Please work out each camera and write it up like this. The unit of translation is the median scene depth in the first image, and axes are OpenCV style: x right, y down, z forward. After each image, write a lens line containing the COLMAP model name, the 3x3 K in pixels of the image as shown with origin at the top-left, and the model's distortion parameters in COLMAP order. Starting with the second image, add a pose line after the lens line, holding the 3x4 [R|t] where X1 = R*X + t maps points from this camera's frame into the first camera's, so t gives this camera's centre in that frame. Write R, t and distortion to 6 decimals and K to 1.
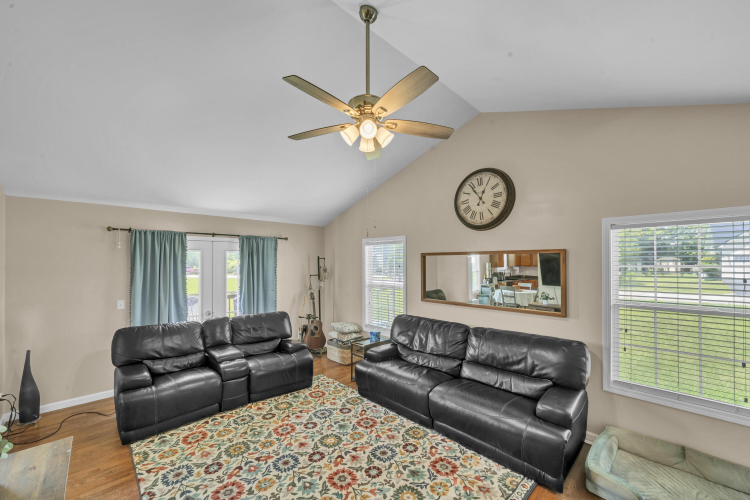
lens RADIAL K [[292.0, 0, 374.2], [0, 292.0, 263.2], [0, 0, 1]] dist [-0.002968, -0.000156]
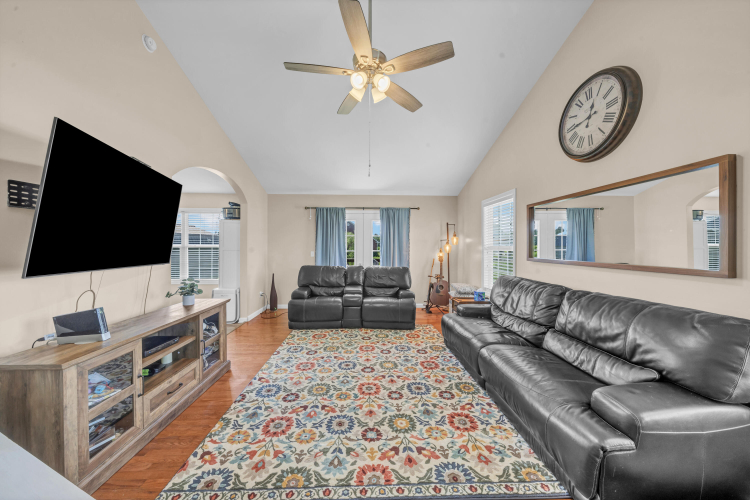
lens RADIAL K [[258.0, 0, 373.0], [0, 258.0, 247.5], [0, 0, 1]] dist [-0.001199, -0.000176]
pose [[0.746483, 0.006075, -0.665376, 0.411216], [-0.004293, 0.999981, 0.004313, 0.112388], [0.665390, -0.000363, 0.746495, 0.158719]]
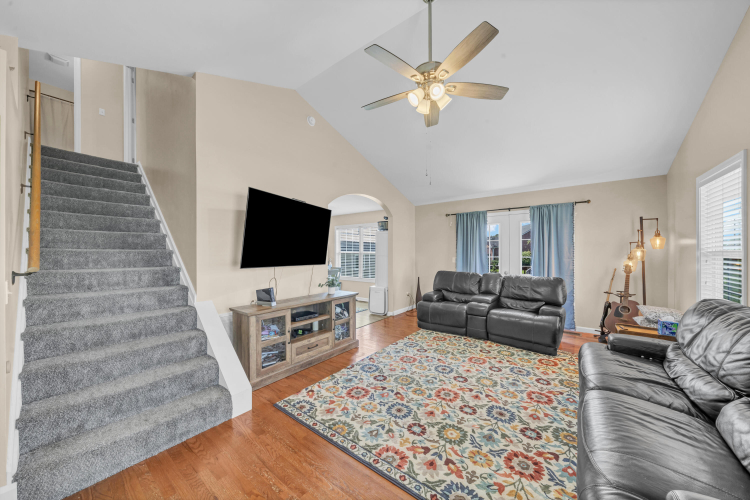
lens RADIAL K [[259.2, 0, 376.9], [0, 259.2, 252.8], [0, 0, 1]] dist [-0.001155, -0.000149]
pose [[0.151917, 0.001466, -0.988392, 0.609951], [0.001379, 0.999998, 0.001695, 0.113082], [0.988392, -0.001621, 0.151915, 0.387600]]
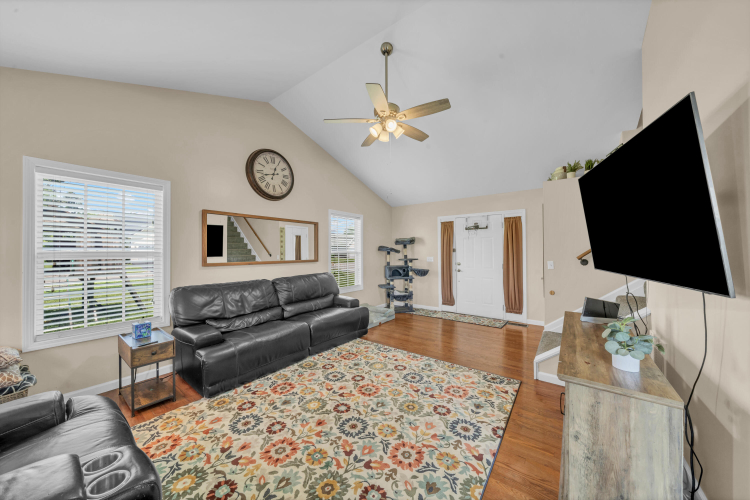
lens RADIAL K [[260.9, 0, 373.8], [0, 260.9, 250.3], [0, 0, 1]] dist [-0.001706, -0.000287]
pose [[-0.157058, 0.007838, 0.987558, -0.823135], [0.004011, 0.999965, -0.007298, 0.114251], [-0.987581, 0.002814, -0.157084, 0.792750]]
